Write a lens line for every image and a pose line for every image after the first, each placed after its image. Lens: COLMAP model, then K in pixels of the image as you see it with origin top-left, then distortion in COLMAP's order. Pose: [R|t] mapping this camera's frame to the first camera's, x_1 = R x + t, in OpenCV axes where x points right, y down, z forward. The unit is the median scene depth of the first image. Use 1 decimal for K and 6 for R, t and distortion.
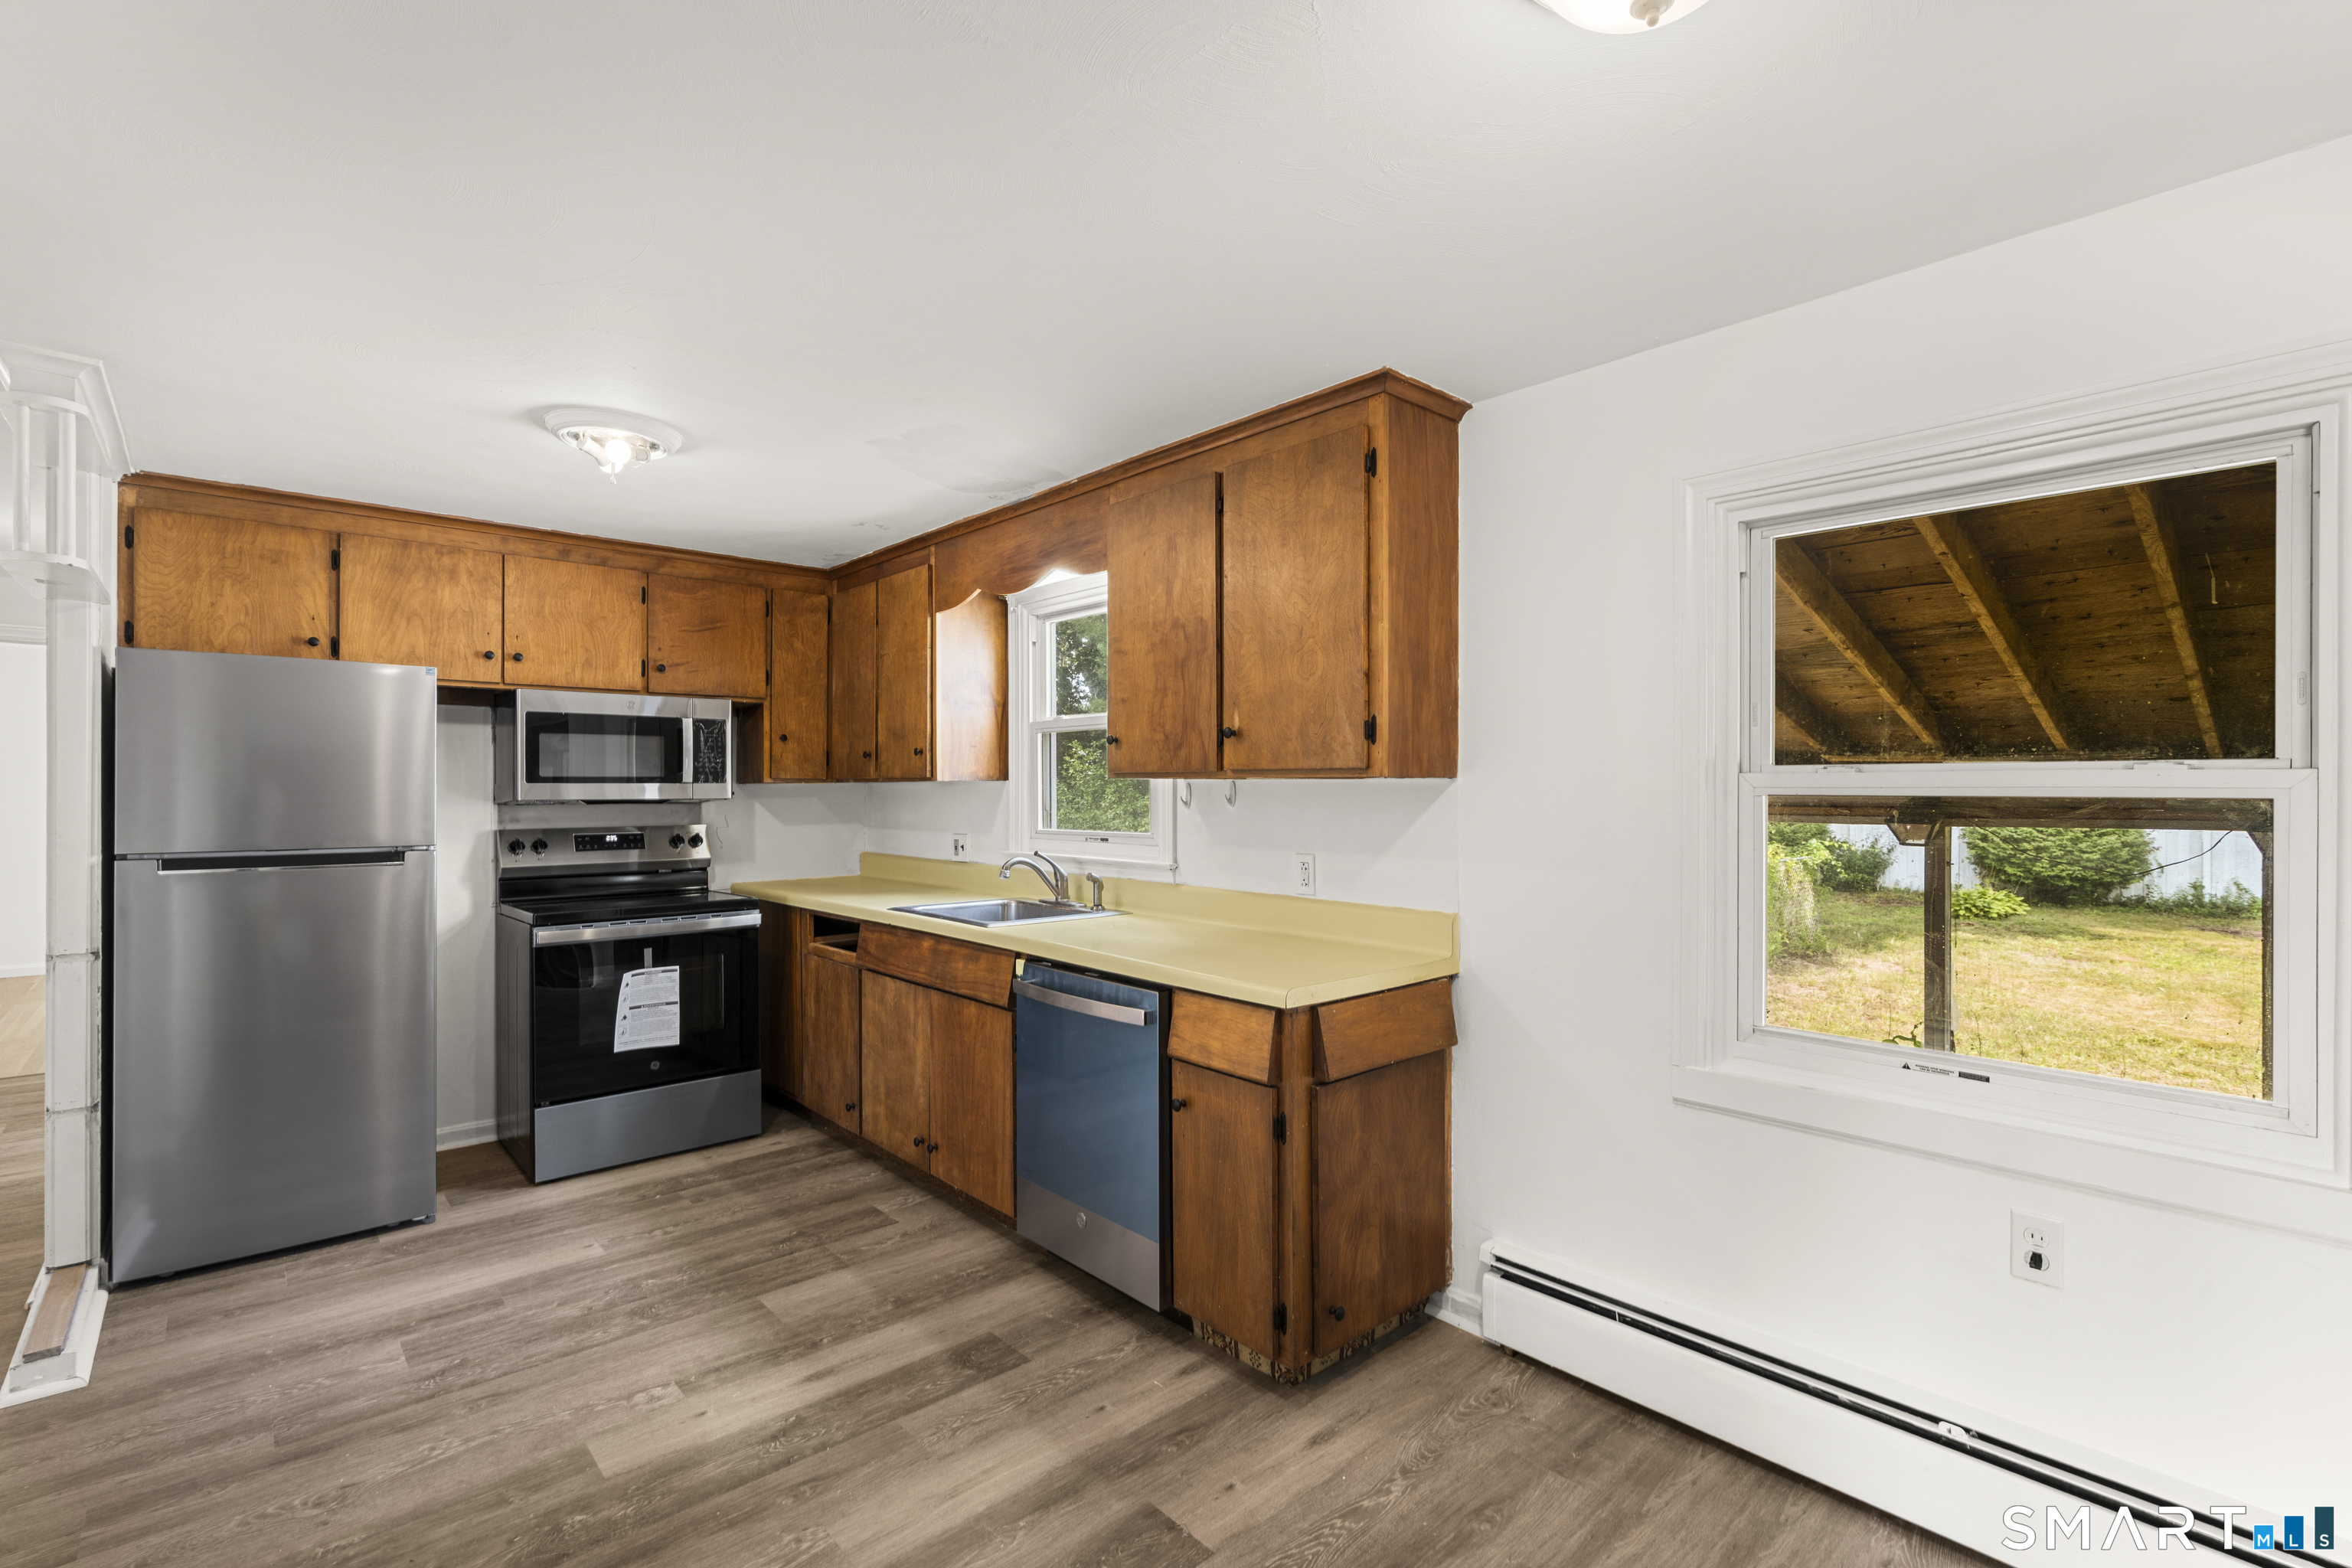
lens RADIAL K [[1067.0, 0, 1176.0], [0, 1067.0, 793.6], [0, 0, 1]] dist [-0.003022, 0.000097]
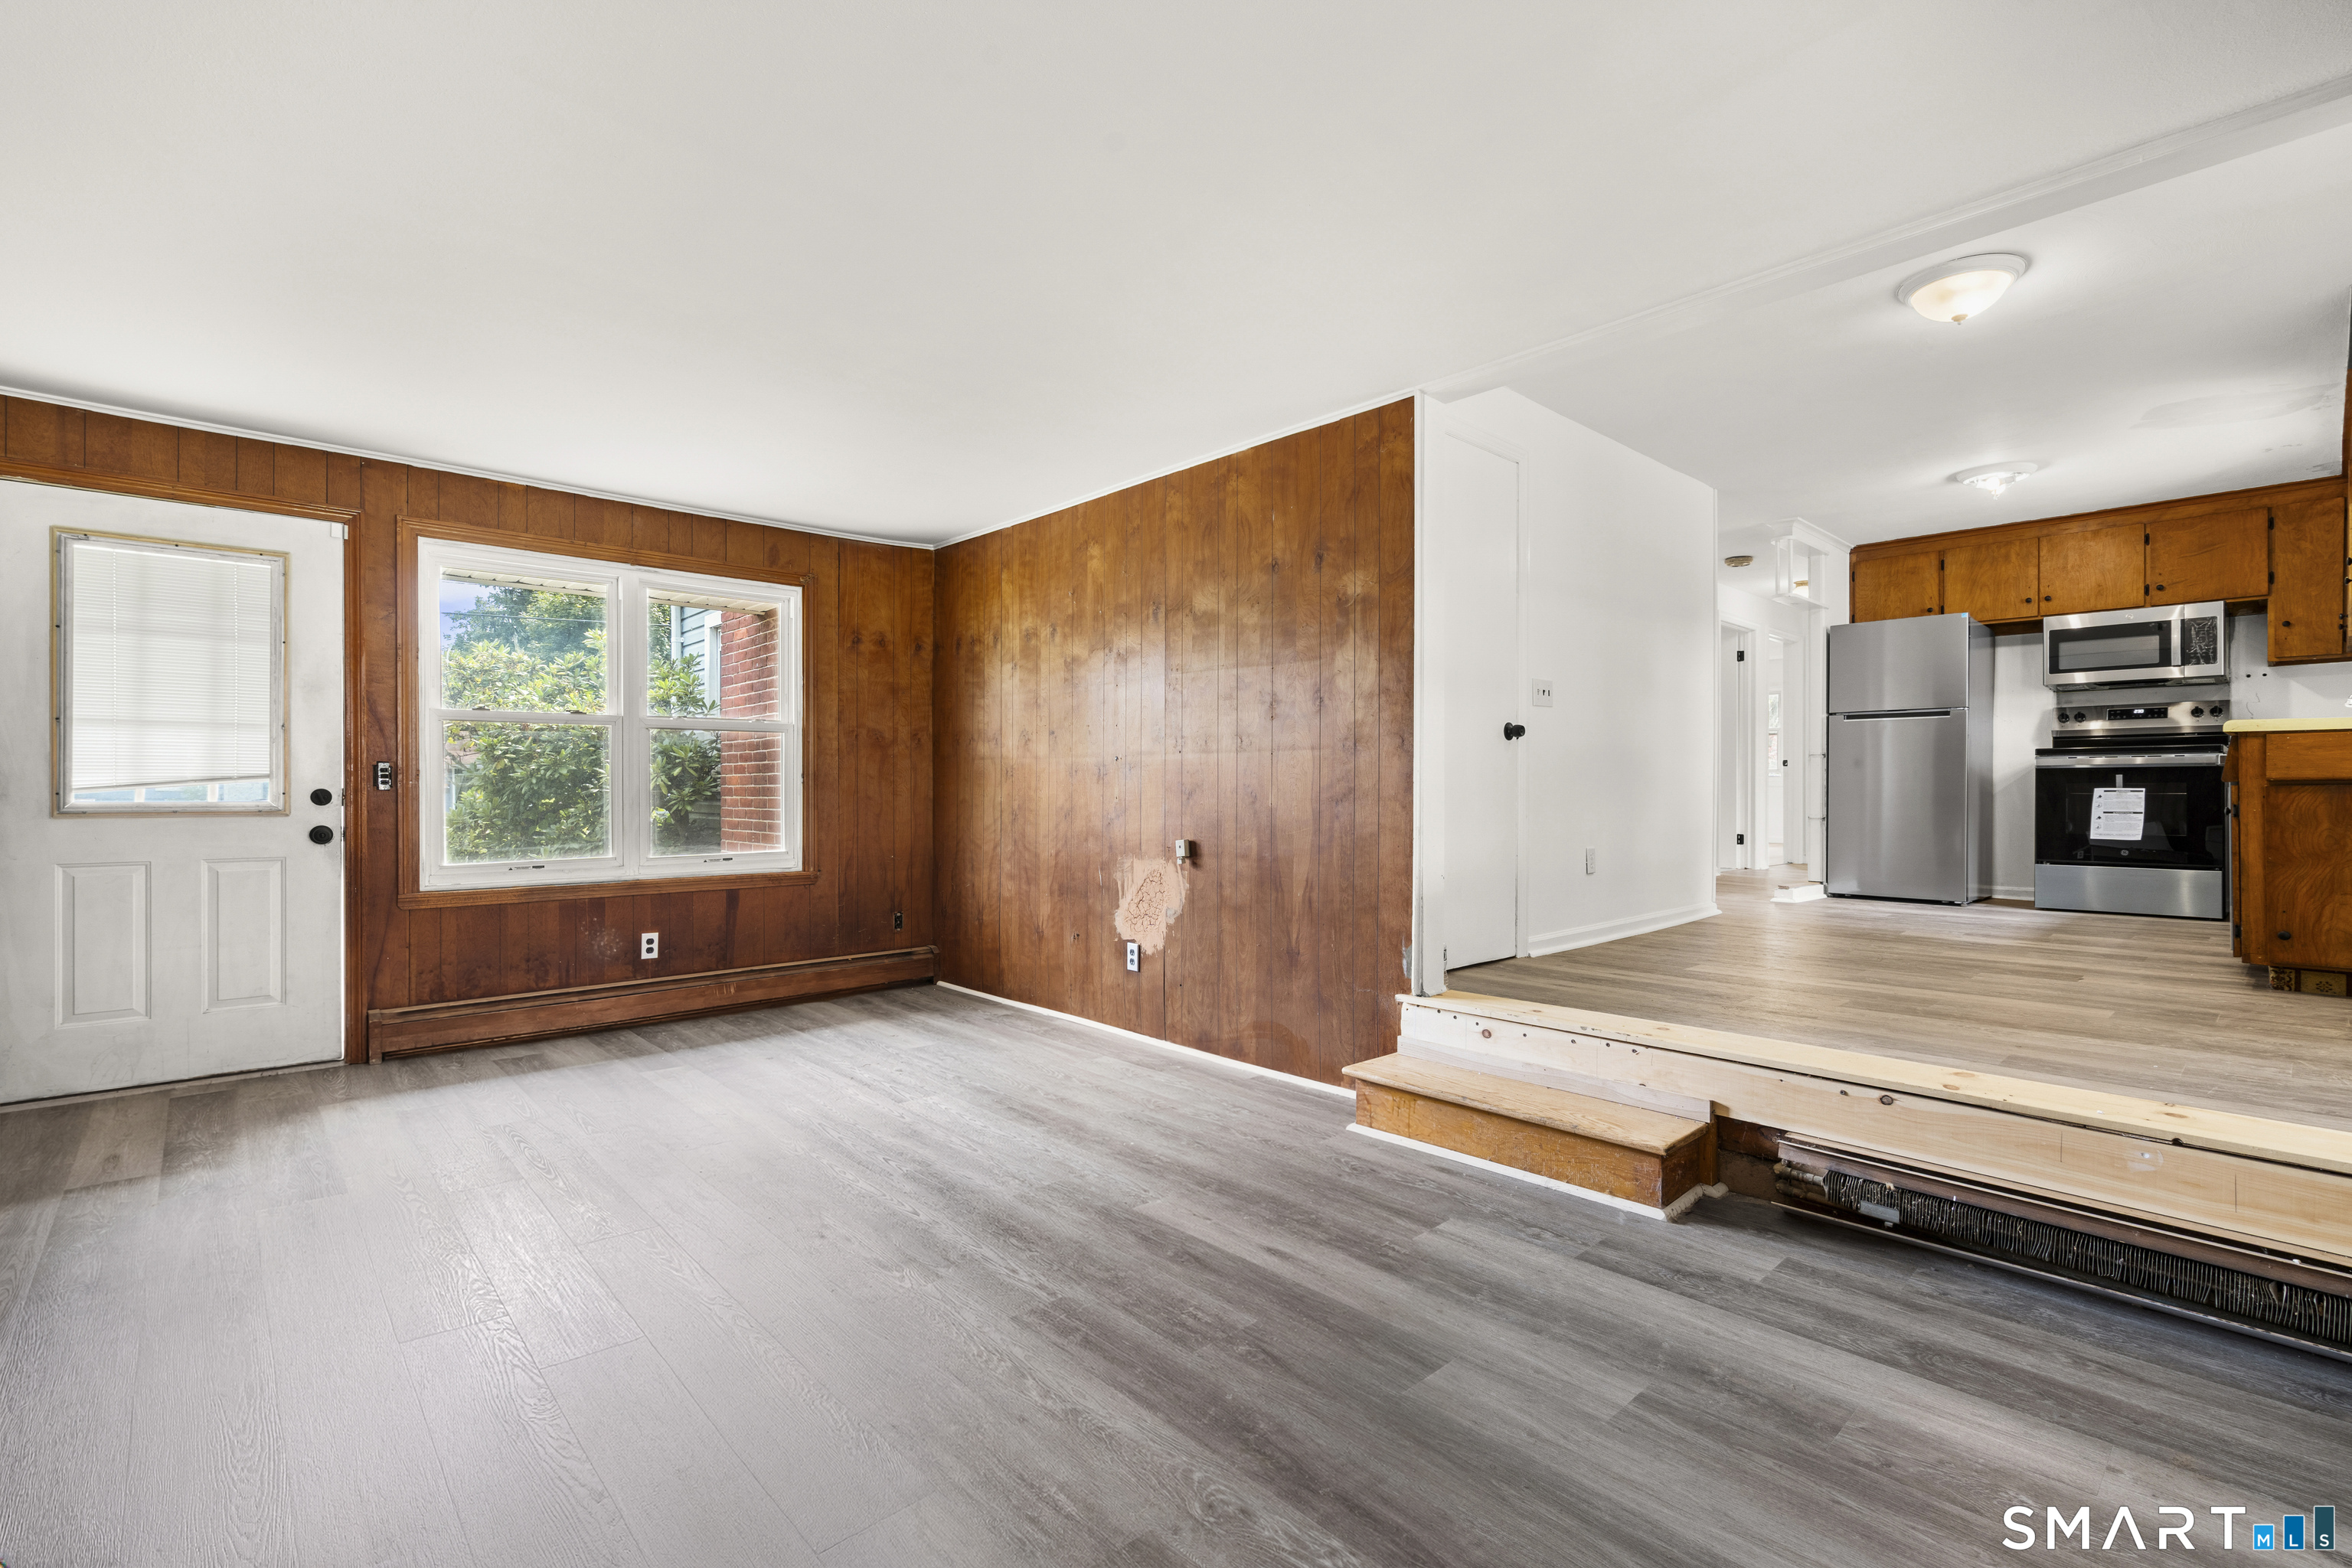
lens RADIAL K [[1067.0, 0, 1176.0], [0, 1067.0, 793.6], [0, 0, 1]] dist [-0.003022, 0.000097]
pose [[0.012665, 0.002334, -0.999917, 1.147498], [-0.004926, 0.999985, 0.002272, 0.200270], [0.999908, 0.004897, 0.012676, -0.413495]]
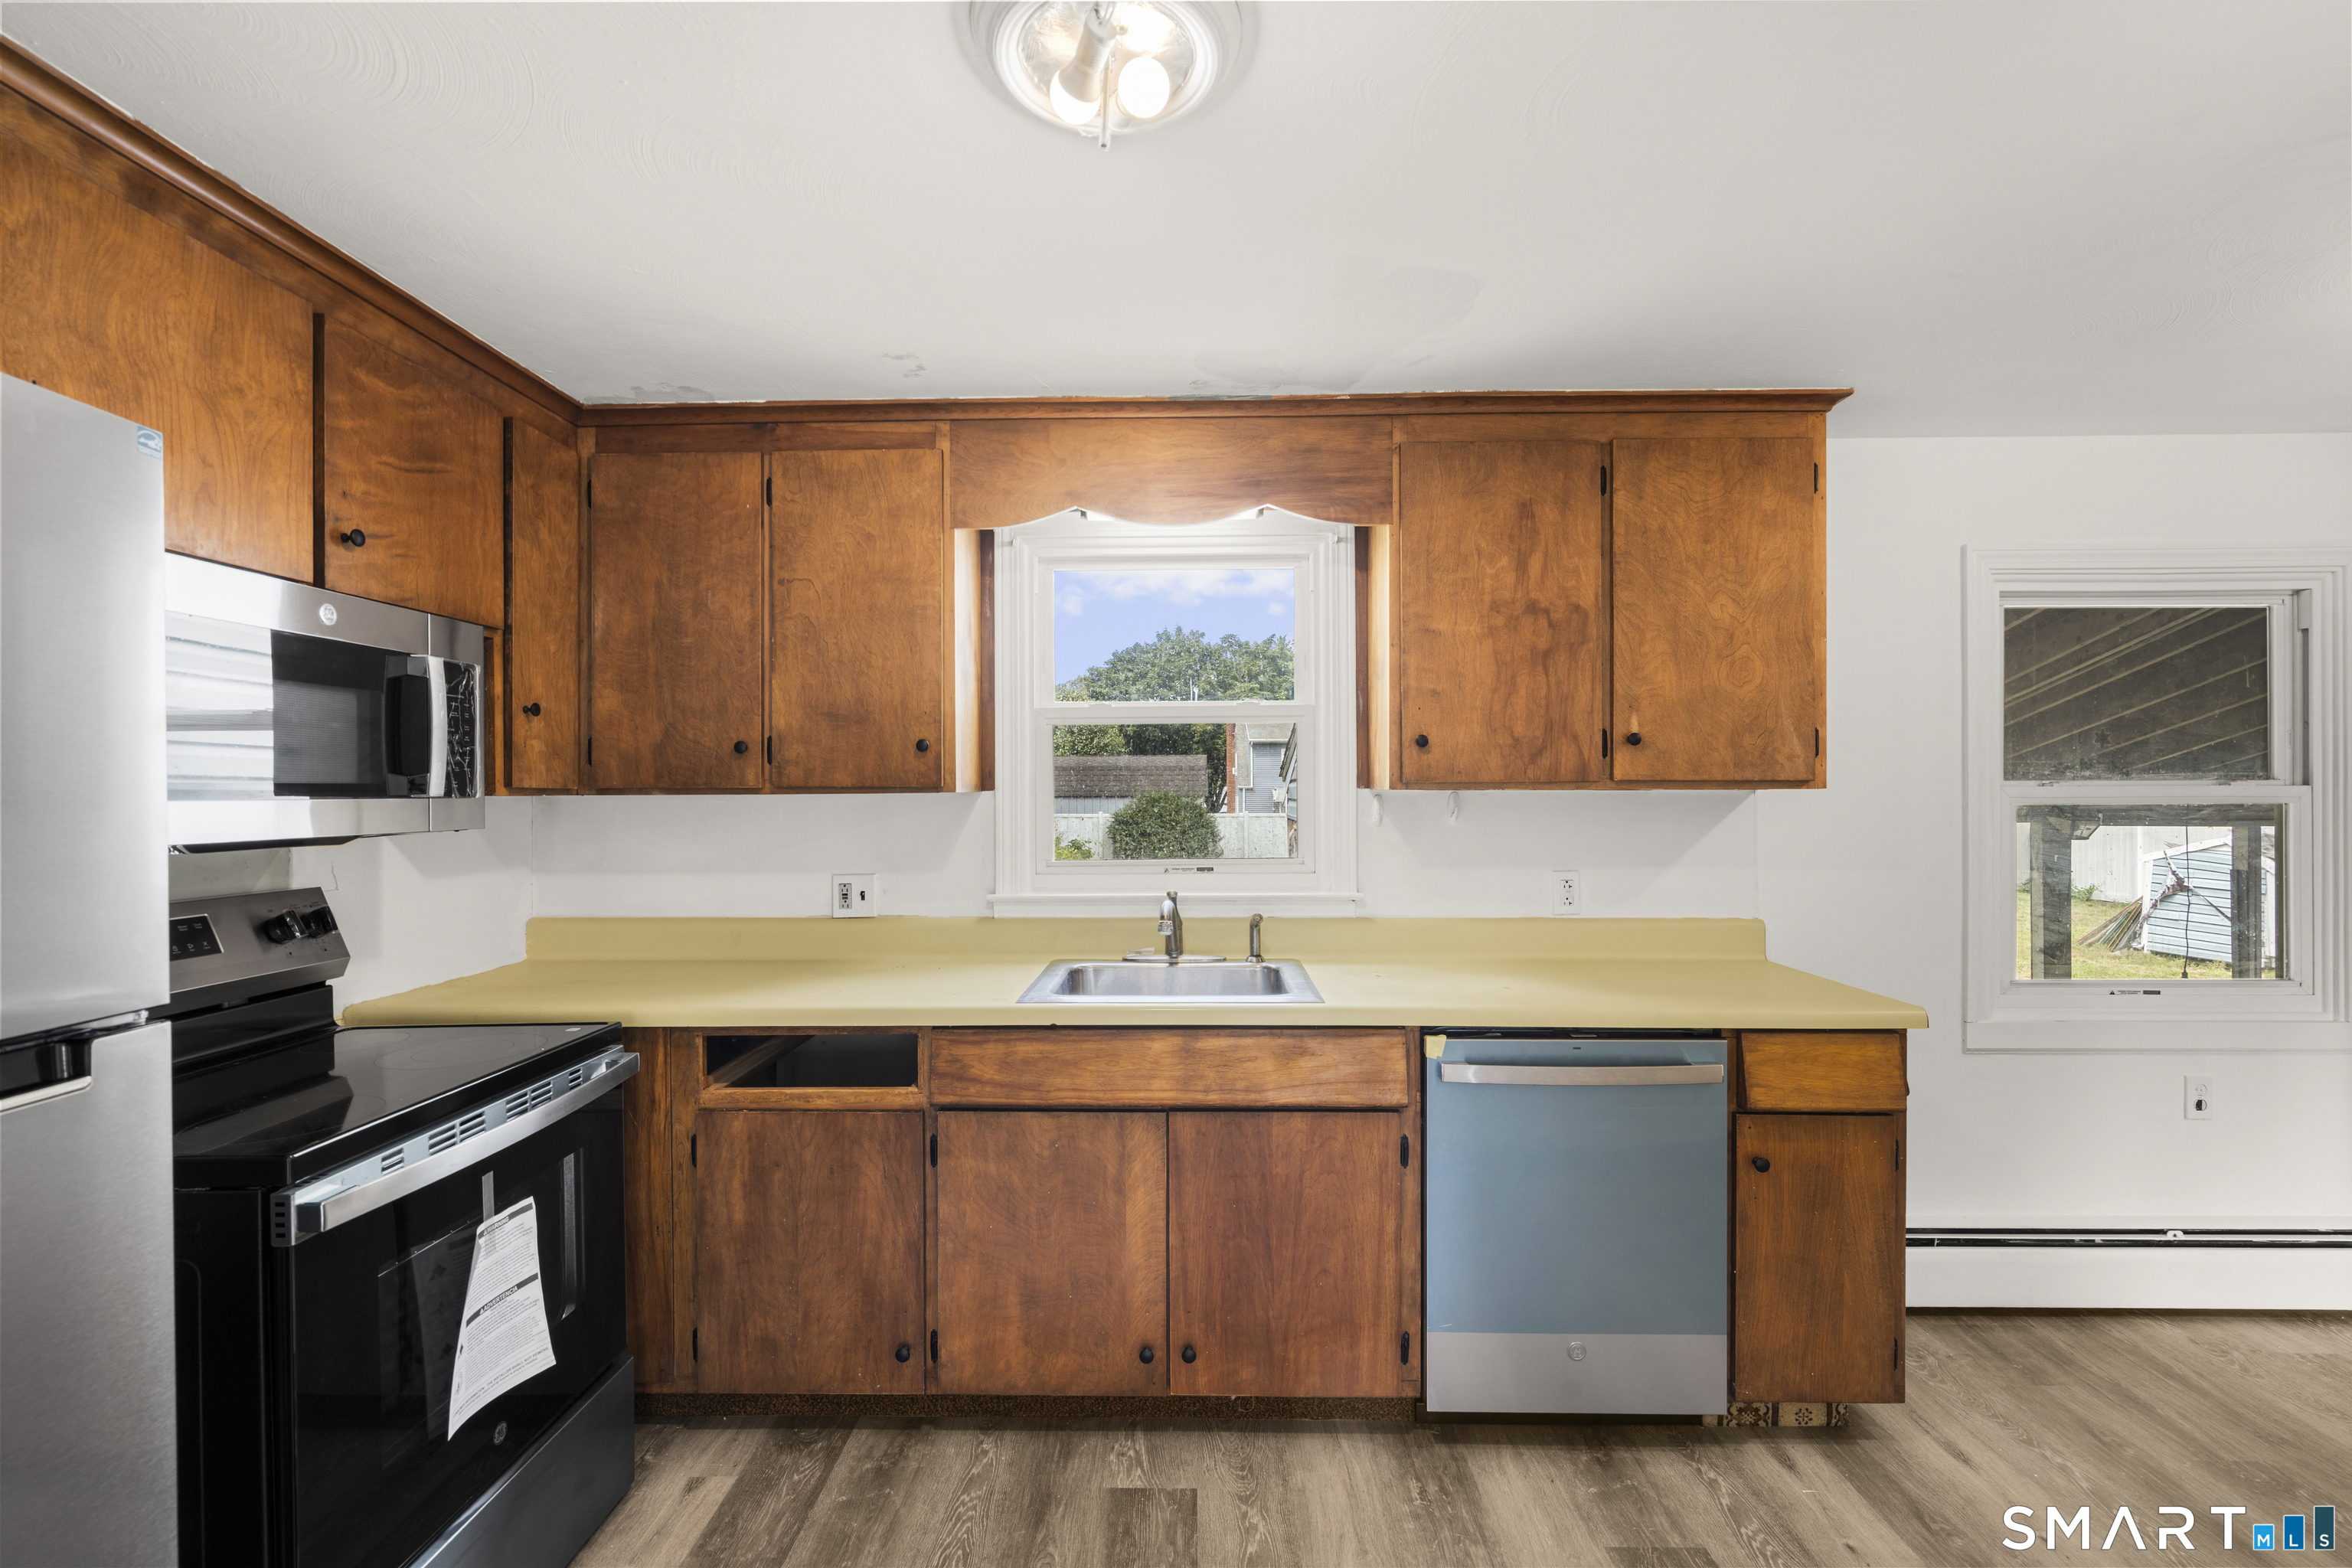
lens RADIAL K [[1045.3, 0, 1187.2], [0, 1045.3, 796.0], [0, 0, 1]] dist [-0.000739, 0.000043]
pose [[0.682398, -0.005349, 0.730961, -0.702020], [0.008134, 0.999967, -0.000275, -0.010272], [-0.730935, 0.006133, 0.682419, 0.564769]]
